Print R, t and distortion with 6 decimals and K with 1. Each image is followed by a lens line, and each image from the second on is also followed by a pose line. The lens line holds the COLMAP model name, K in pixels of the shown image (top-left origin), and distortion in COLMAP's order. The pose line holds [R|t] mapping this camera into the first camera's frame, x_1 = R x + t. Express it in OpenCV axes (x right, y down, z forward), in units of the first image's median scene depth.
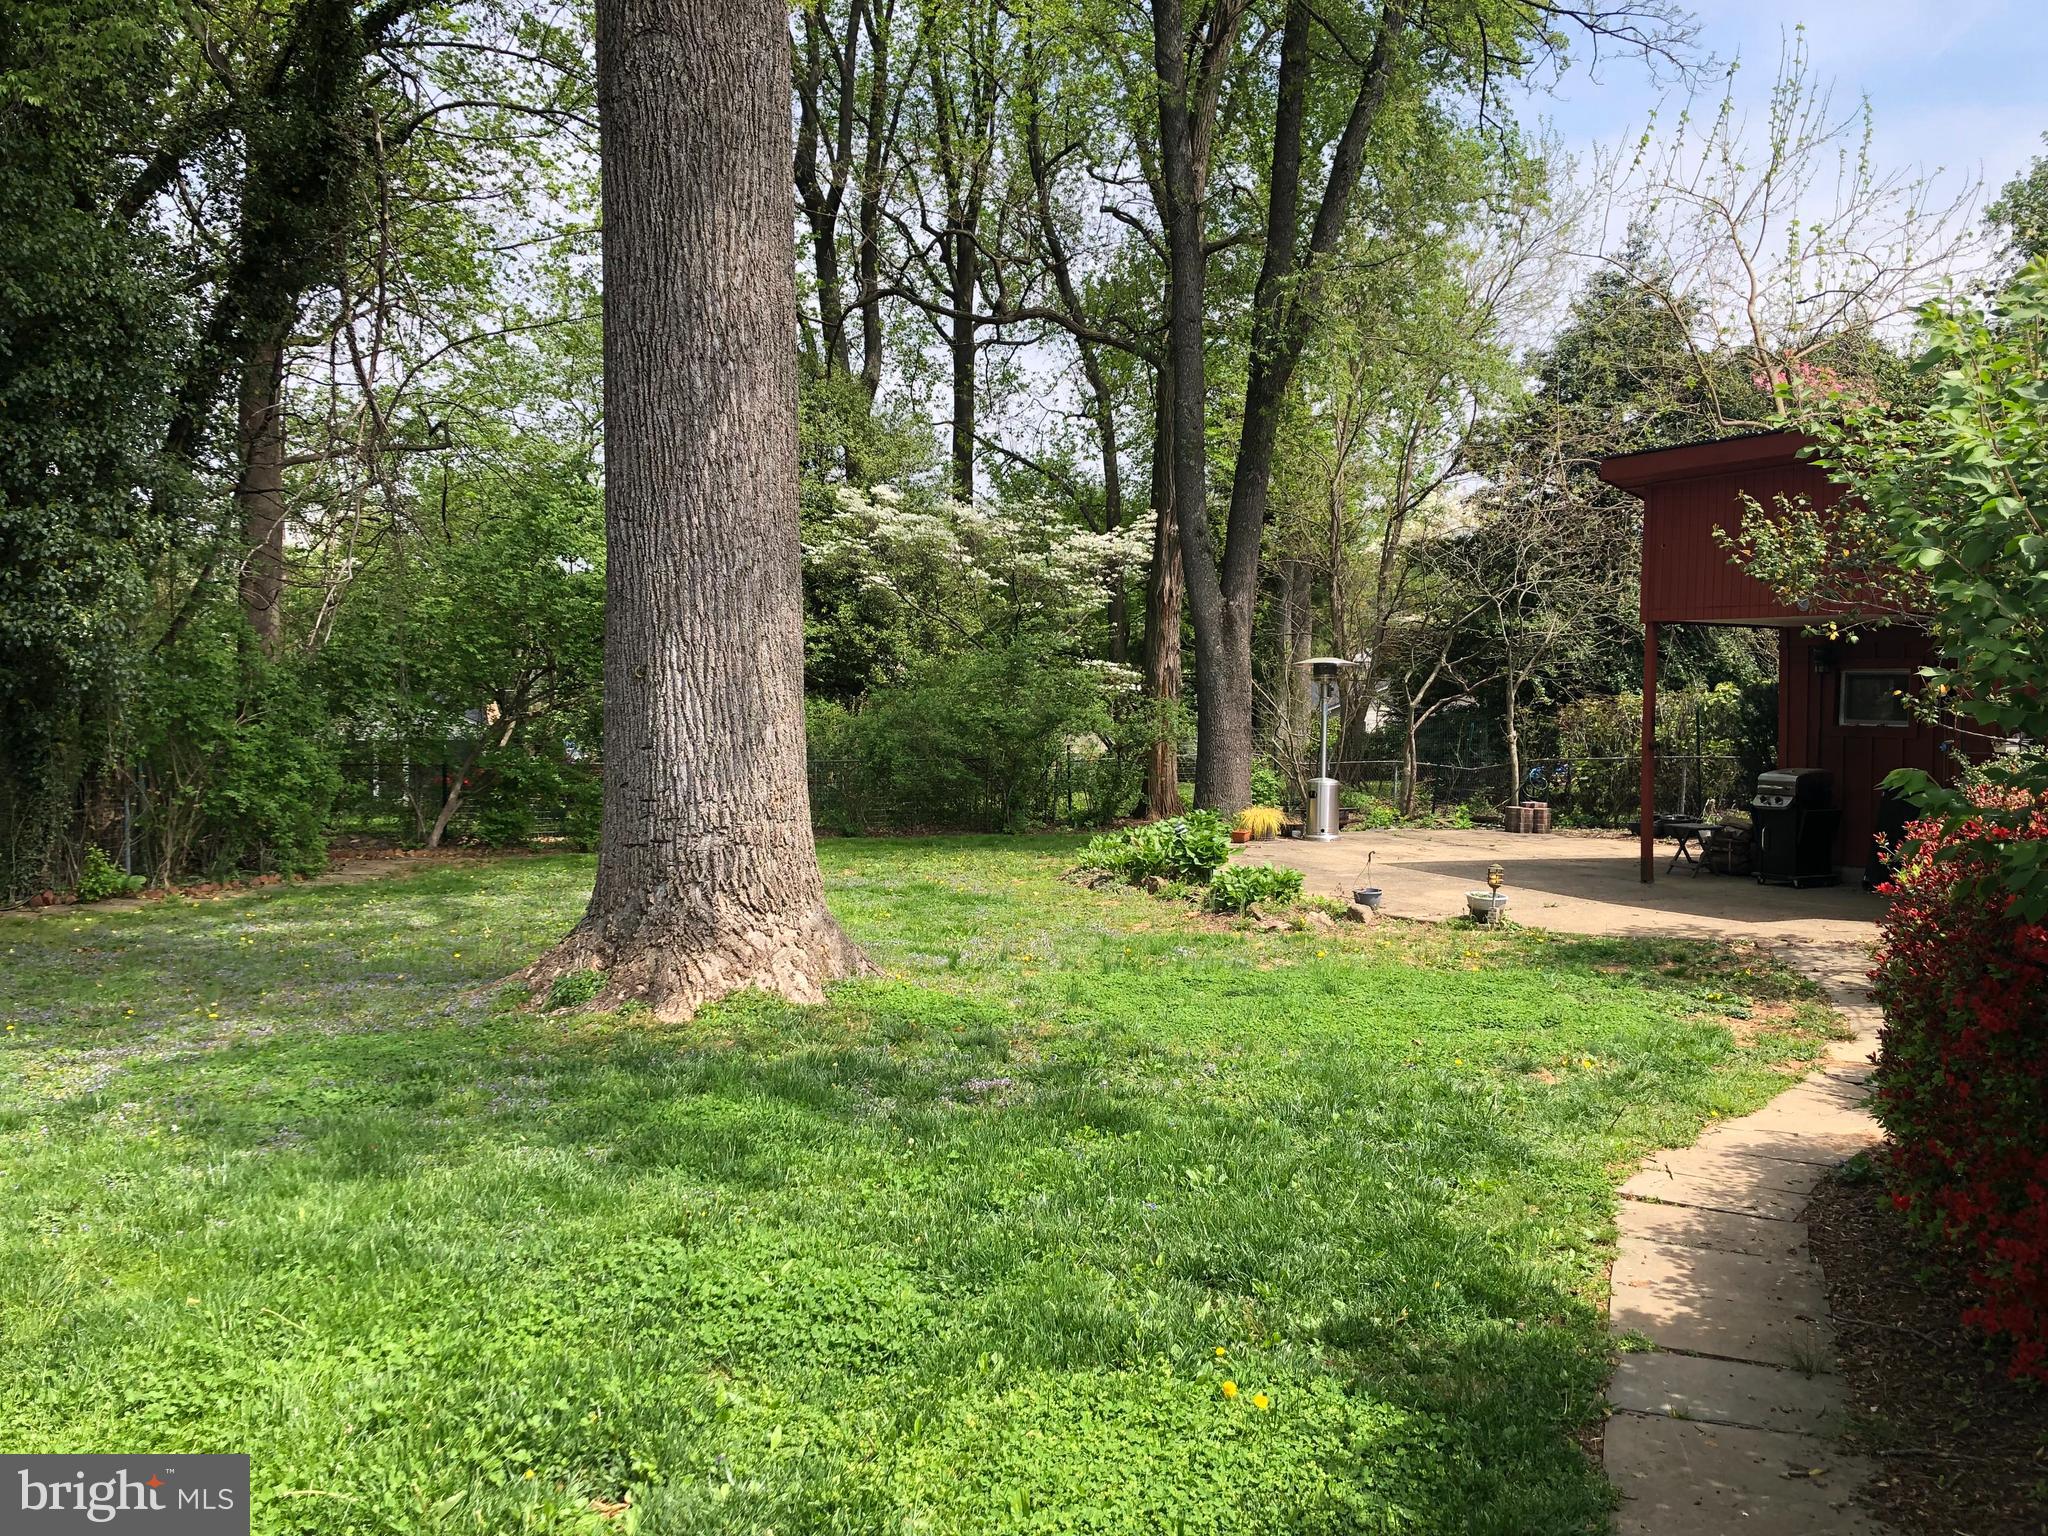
lens RADIAL K [[1664.1, 0, 1024.0], [0, 1664.1, 768.0], [0, 0, 1]] dist [0.104829, 0.000308]
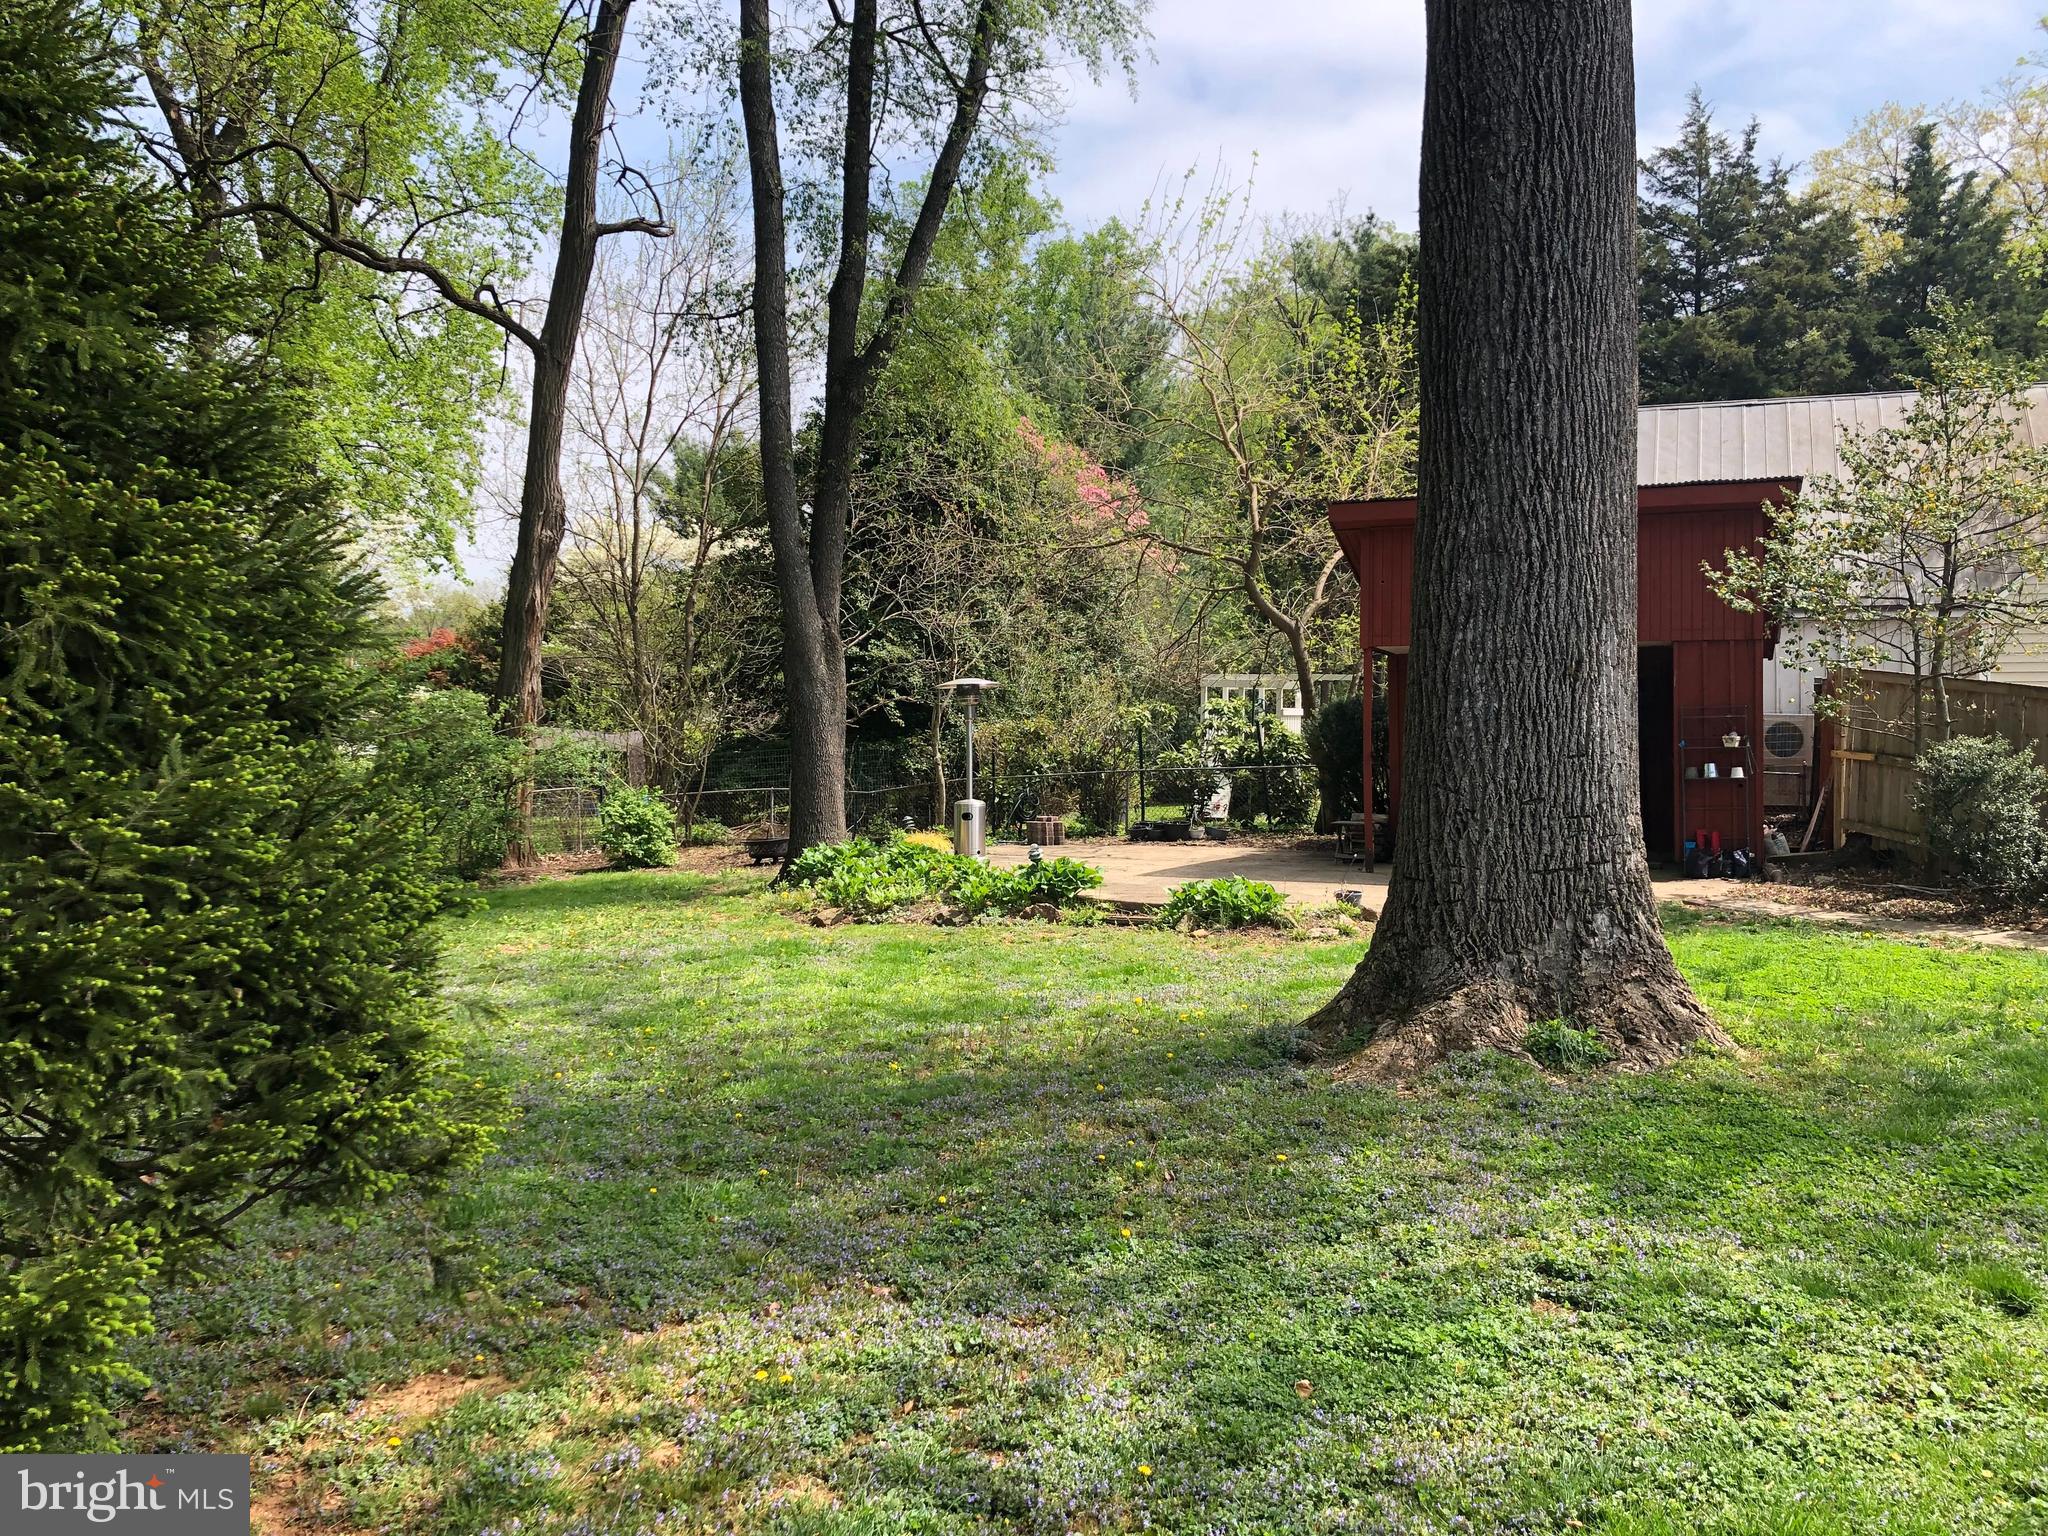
lens RADIAL K [[1680.4, 0, 1024.0], [0, 1680.4, 768.0], [0, 0, 1]] dist [0.006155, 0.000508]
pose [[0.730756, -0.029089, 0.682019, -0.592030], [0.044084, 0.999017, -0.004626, -0.008187], [-0.681214, 0.033447, 0.731320, 0.322399]]
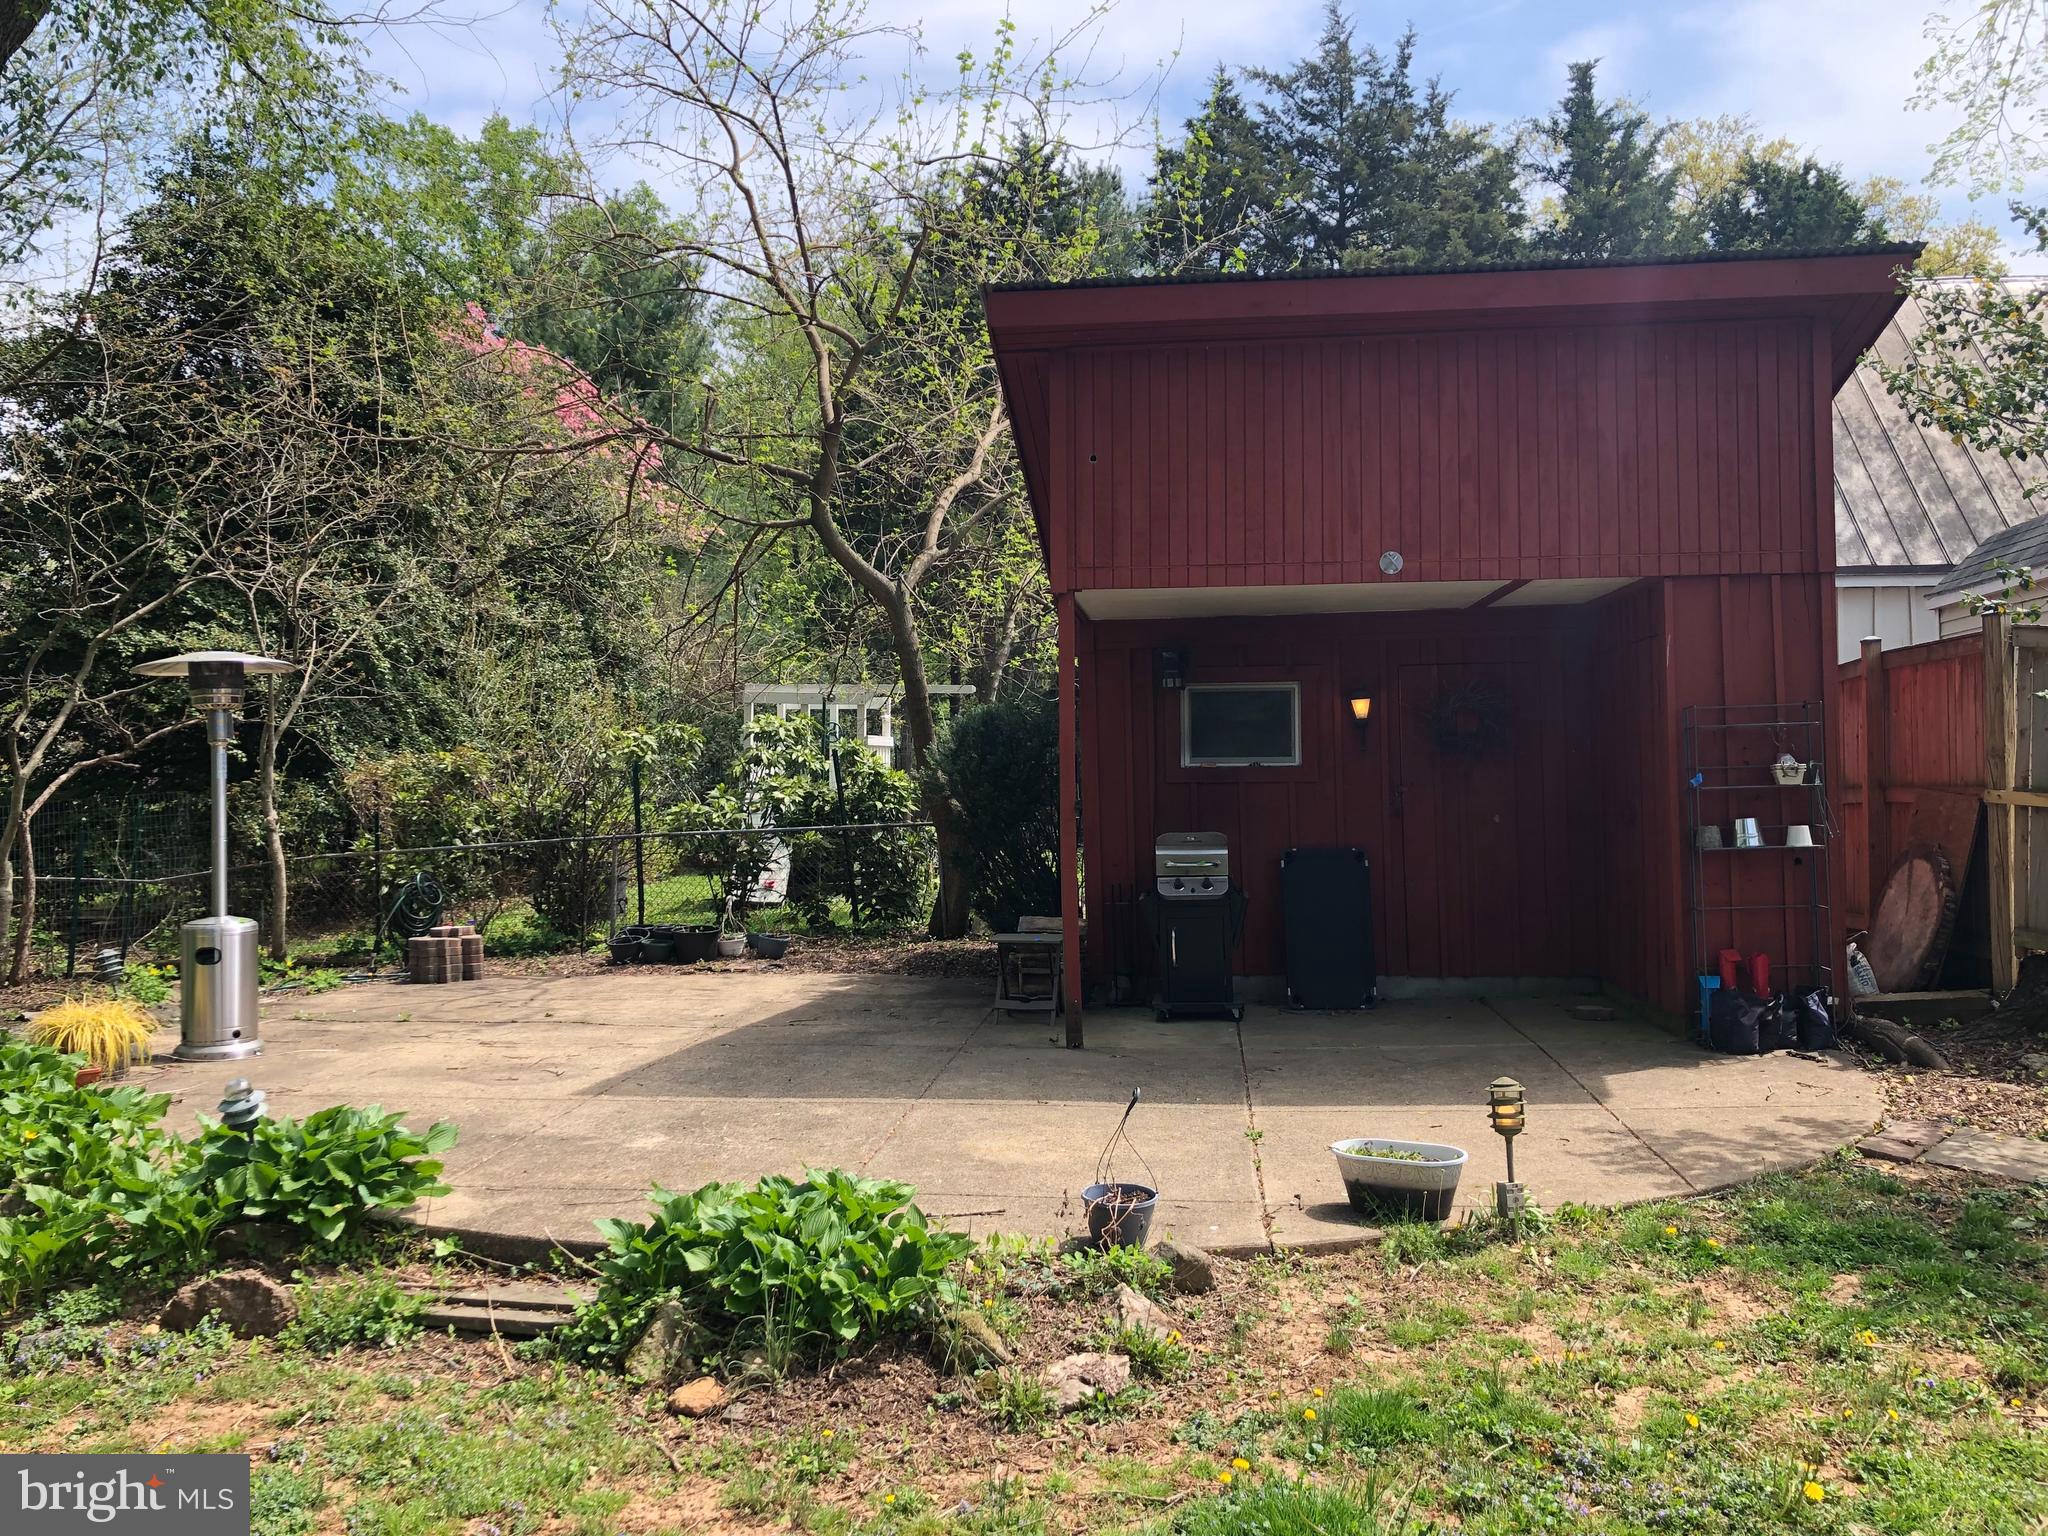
lens RADIAL K [[1708.2, 0, 1024.0], [0, 1708.2, 768.0], [0, 0, 1]] dist [0.052976, -0.000288]
pose [[0.531284, -0.016549, 0.847032, -0.125283], [0.058110, 0.998166, -0.016947, -0.017044], [-0.845199, 0.058225, 0.531271, 0.714372]]
